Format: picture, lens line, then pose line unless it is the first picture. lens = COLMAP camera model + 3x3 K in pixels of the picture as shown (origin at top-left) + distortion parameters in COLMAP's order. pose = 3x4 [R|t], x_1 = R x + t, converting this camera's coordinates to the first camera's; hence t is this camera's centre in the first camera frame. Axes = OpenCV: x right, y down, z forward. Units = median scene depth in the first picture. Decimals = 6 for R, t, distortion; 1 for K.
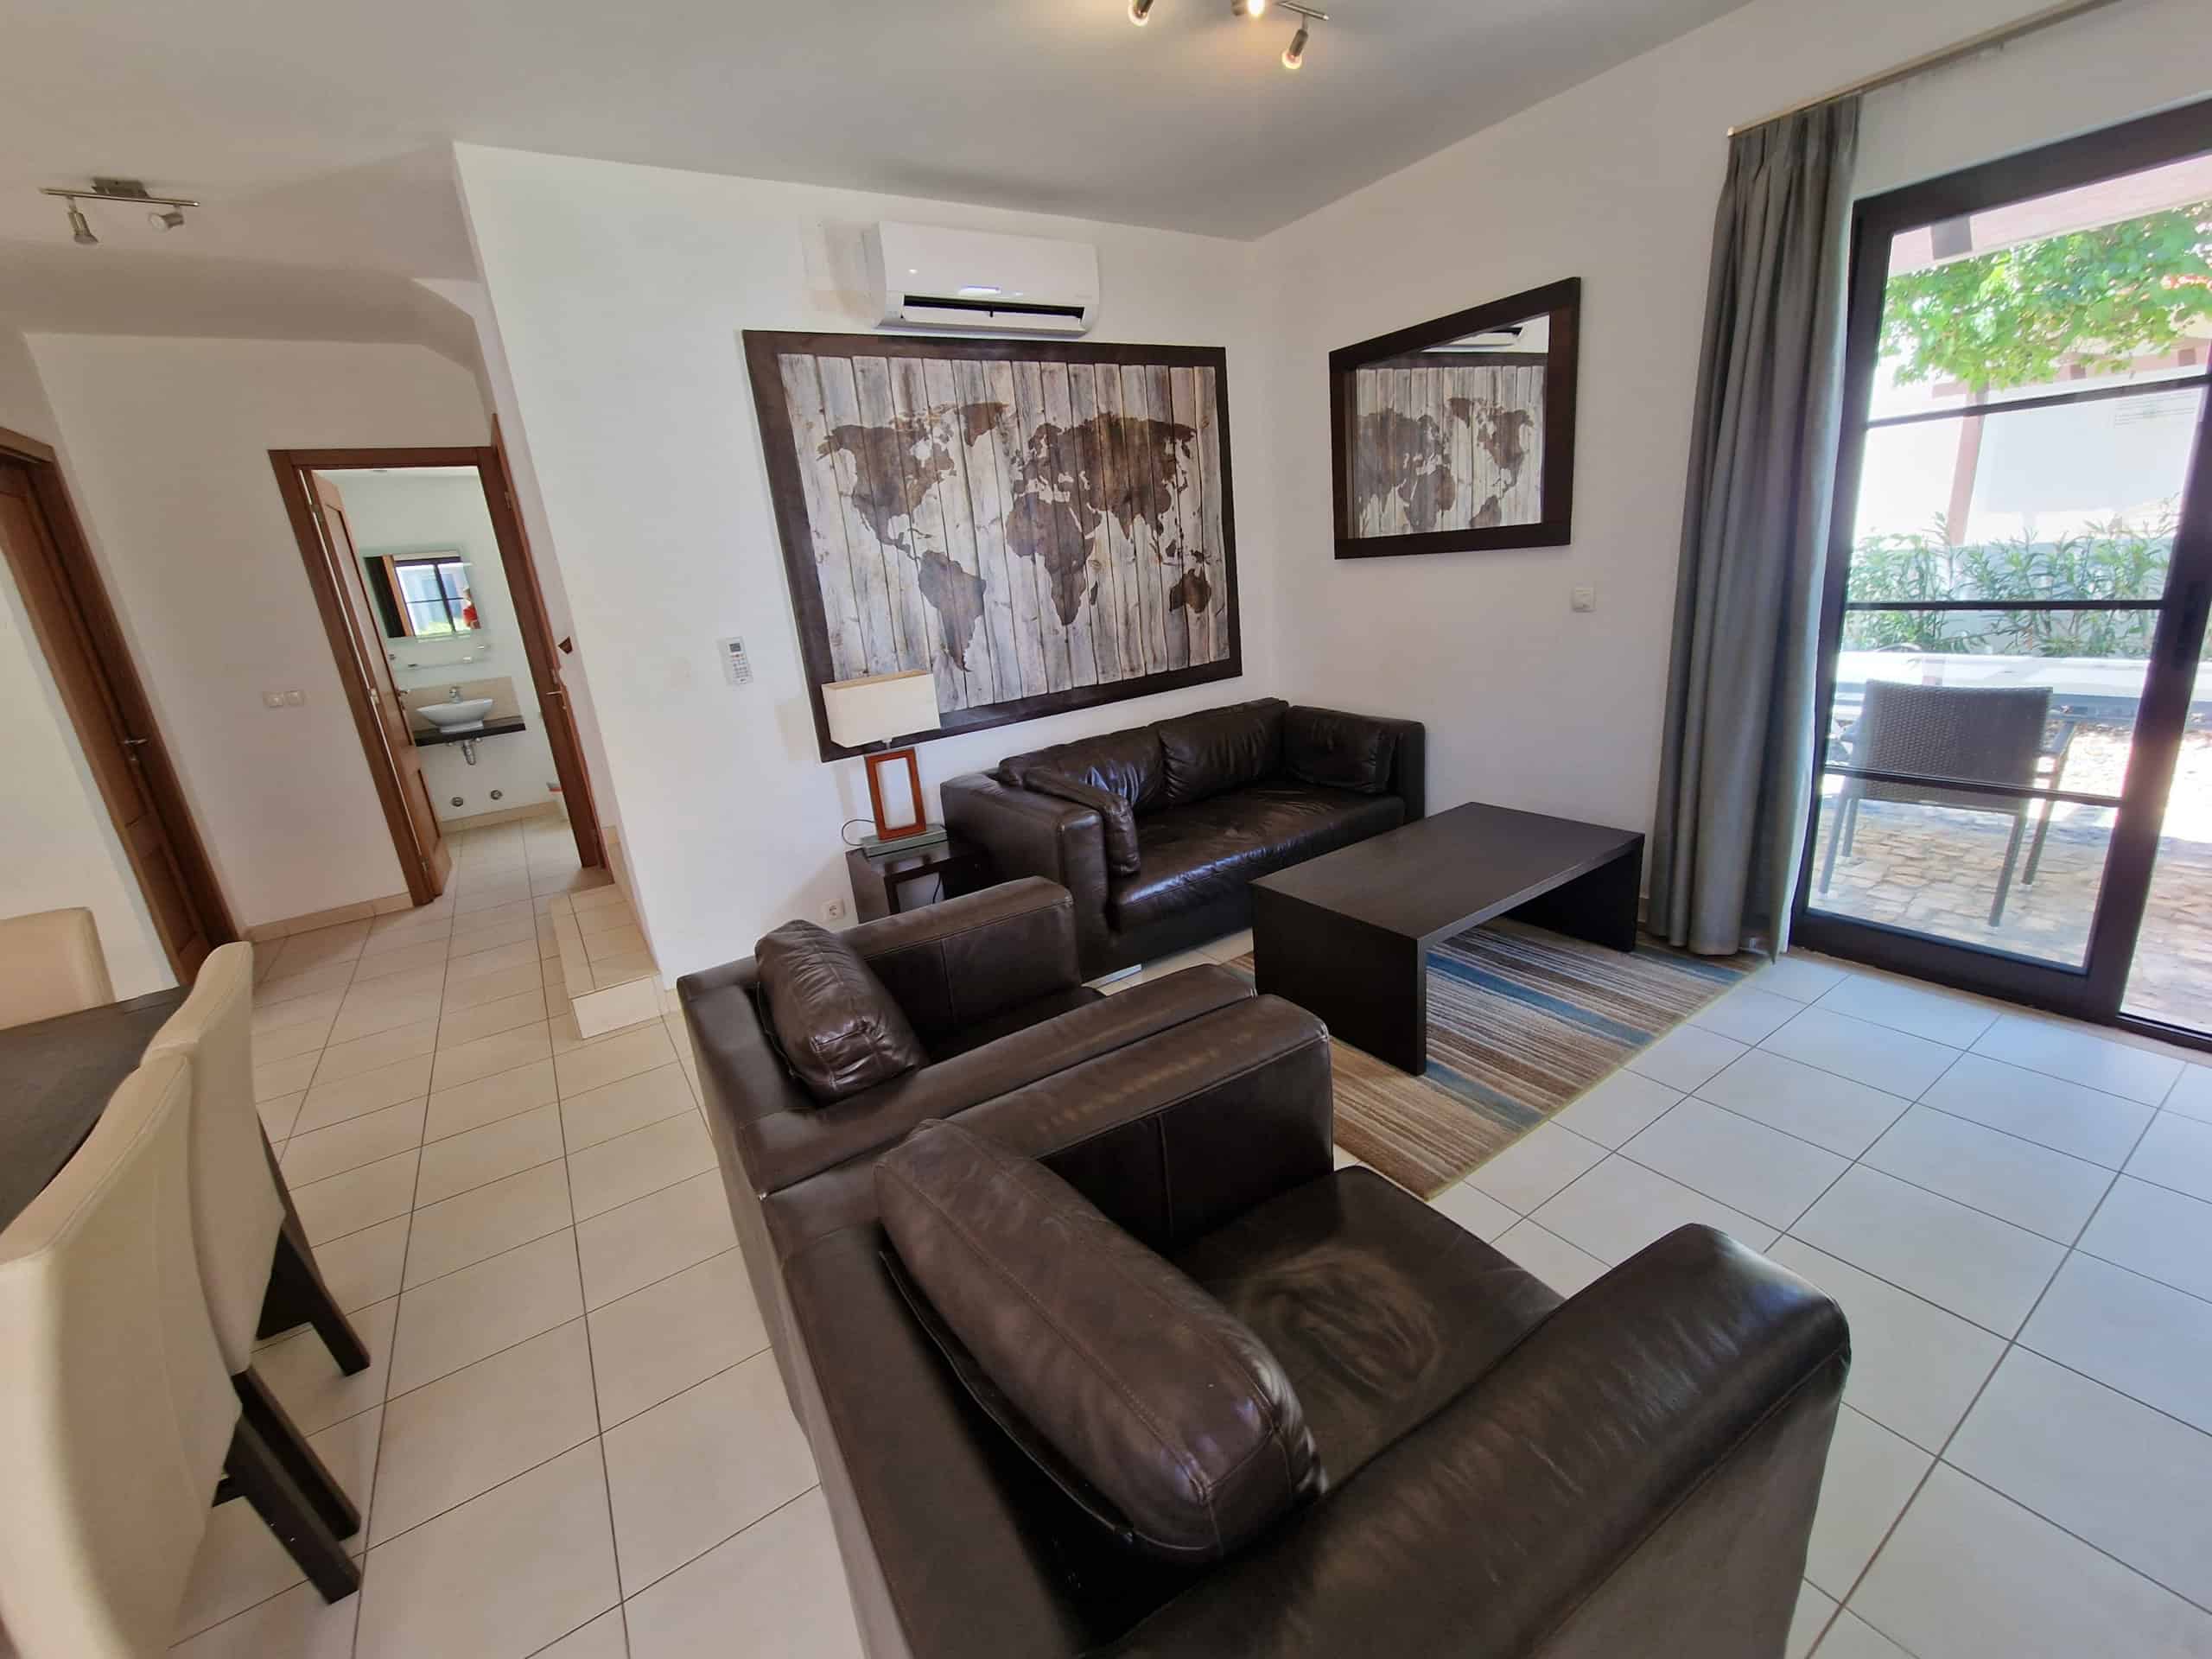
lens RADIAL K [[914.3, 0, 1099.6], [0, 914.3, 824.5], [0, 0, 1]] dist [-0.007240, -0.000544]
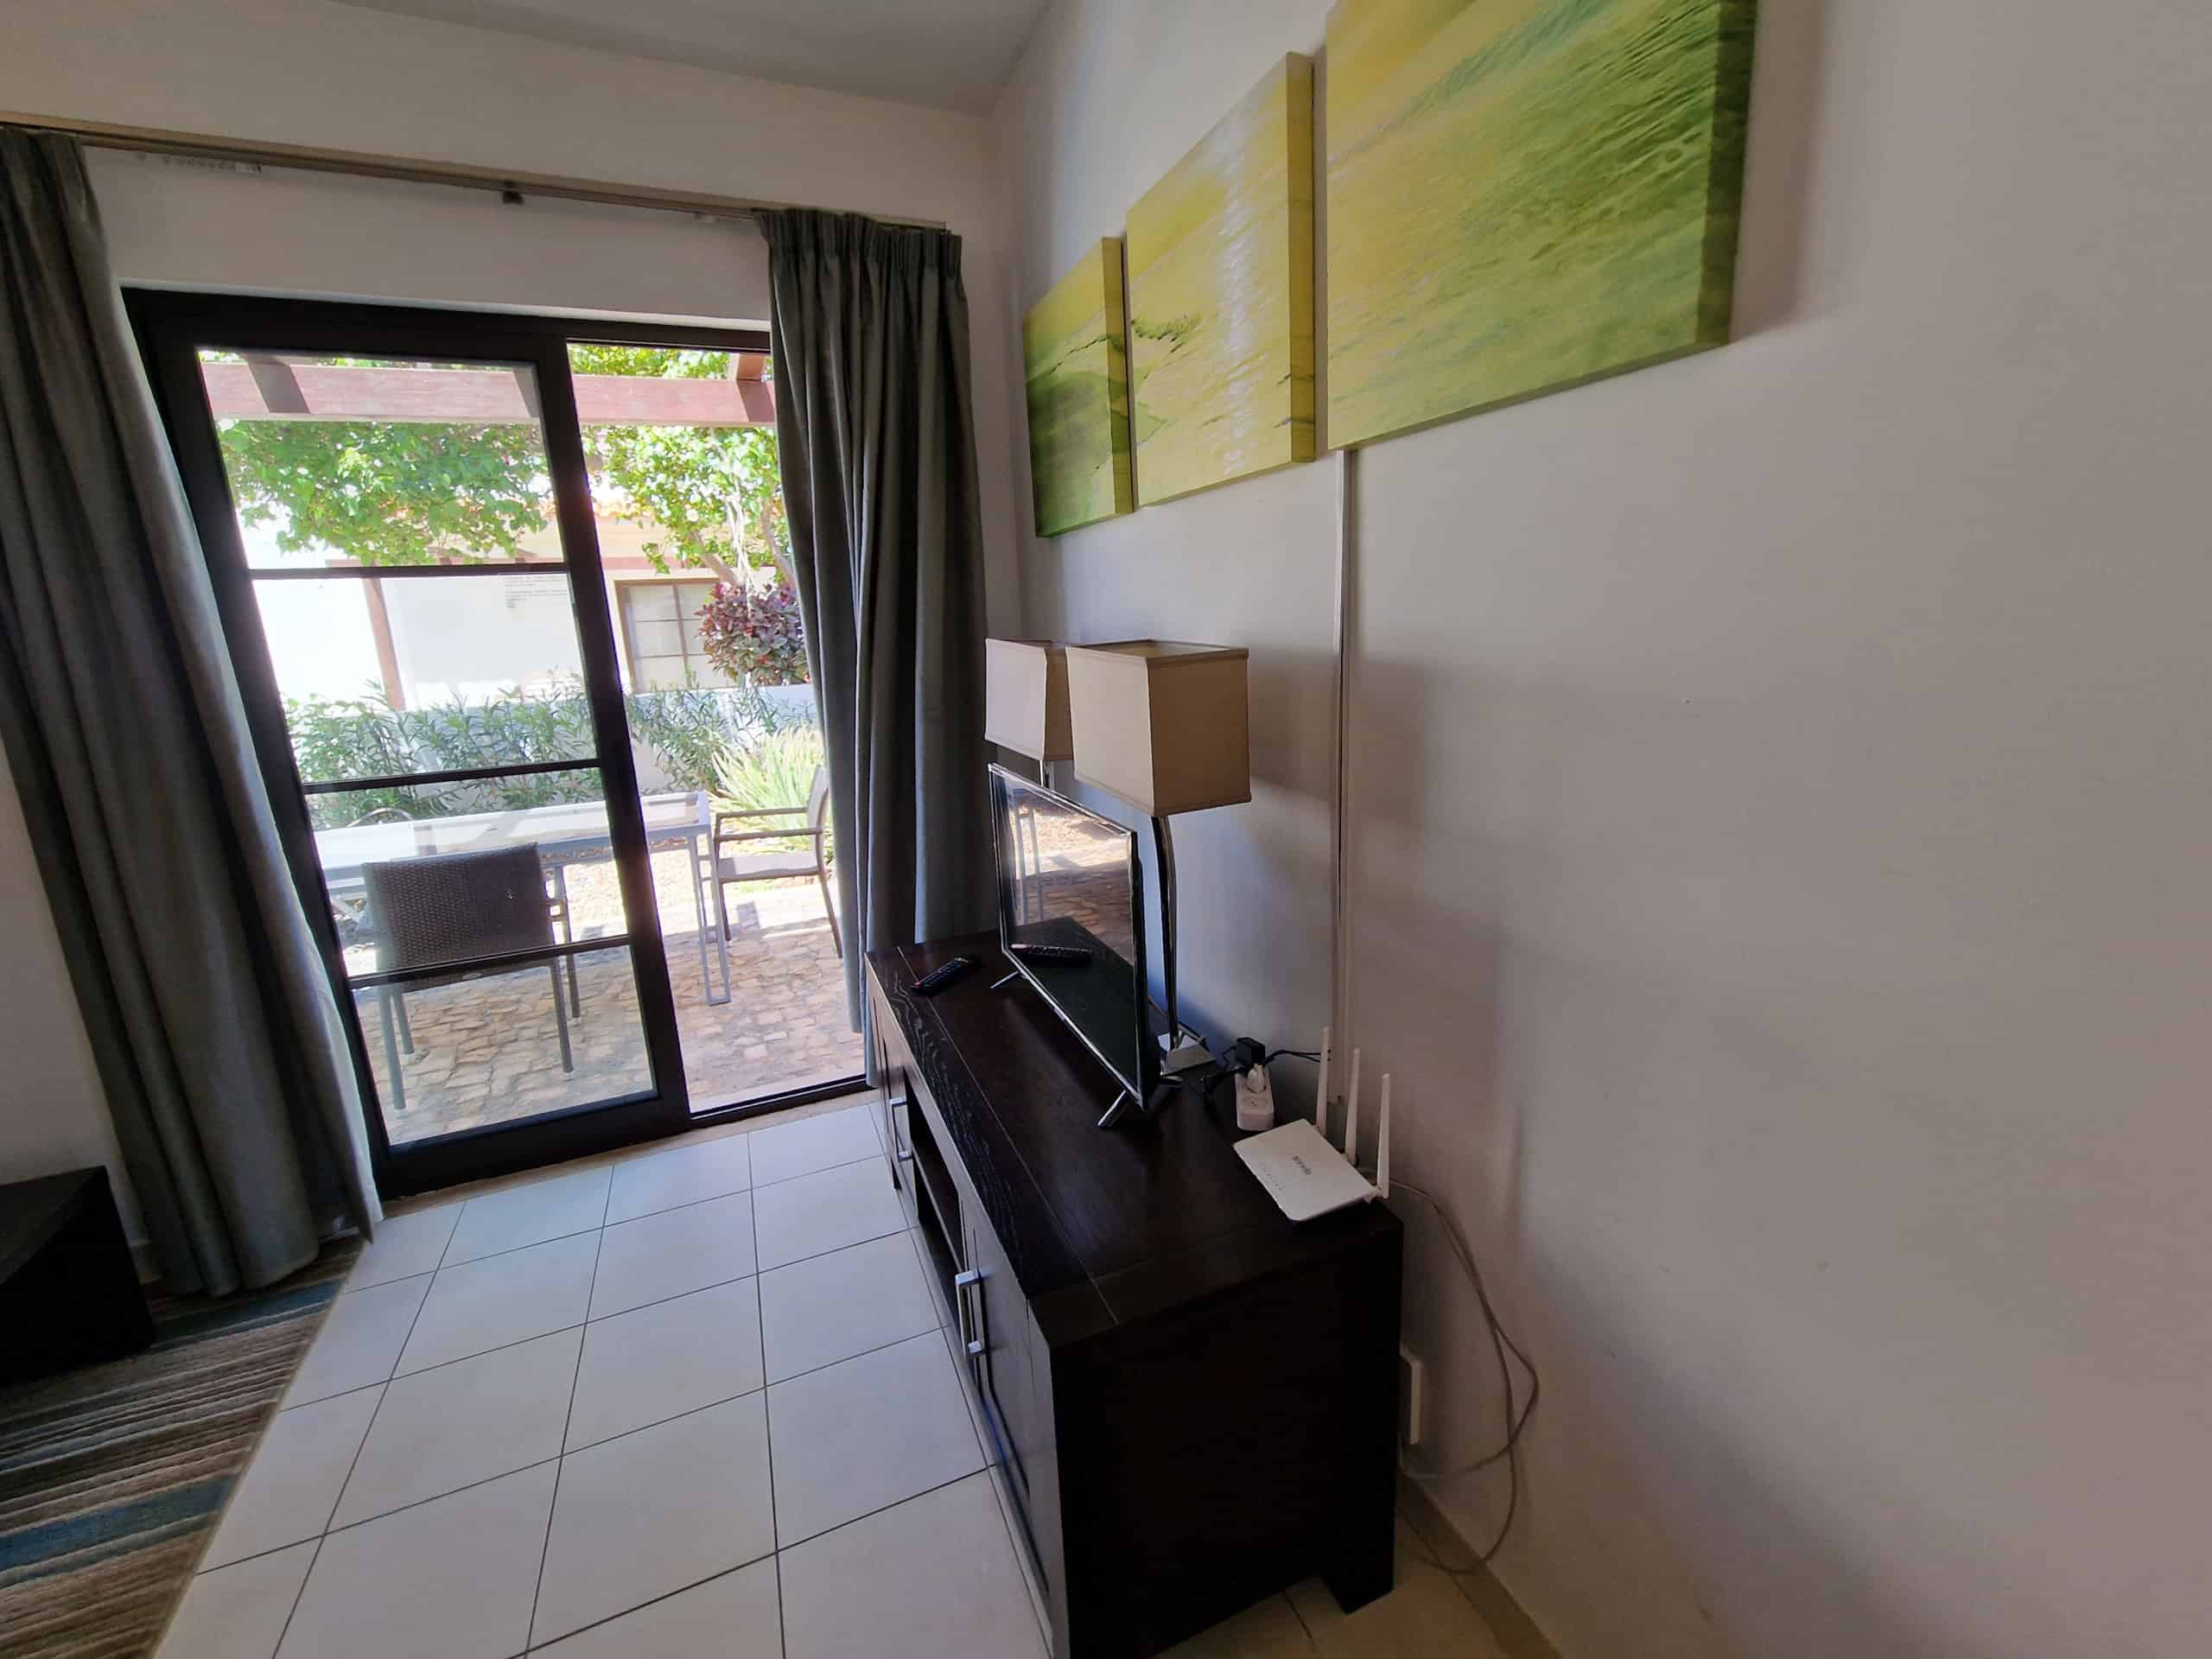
lens RADIAL K [[914.3, 0, 1097.7], [0, 914.3, 817.4], [0, 0, 1]] dist [-0.007240, -0.000544]
pose [[0.184500, -0.131273, 0.974026, 0.132940], [0.305663, 0.949557, 0.070076, -0.045593], [-0.934093, 0.284795, 0.215319, 0.141674]]
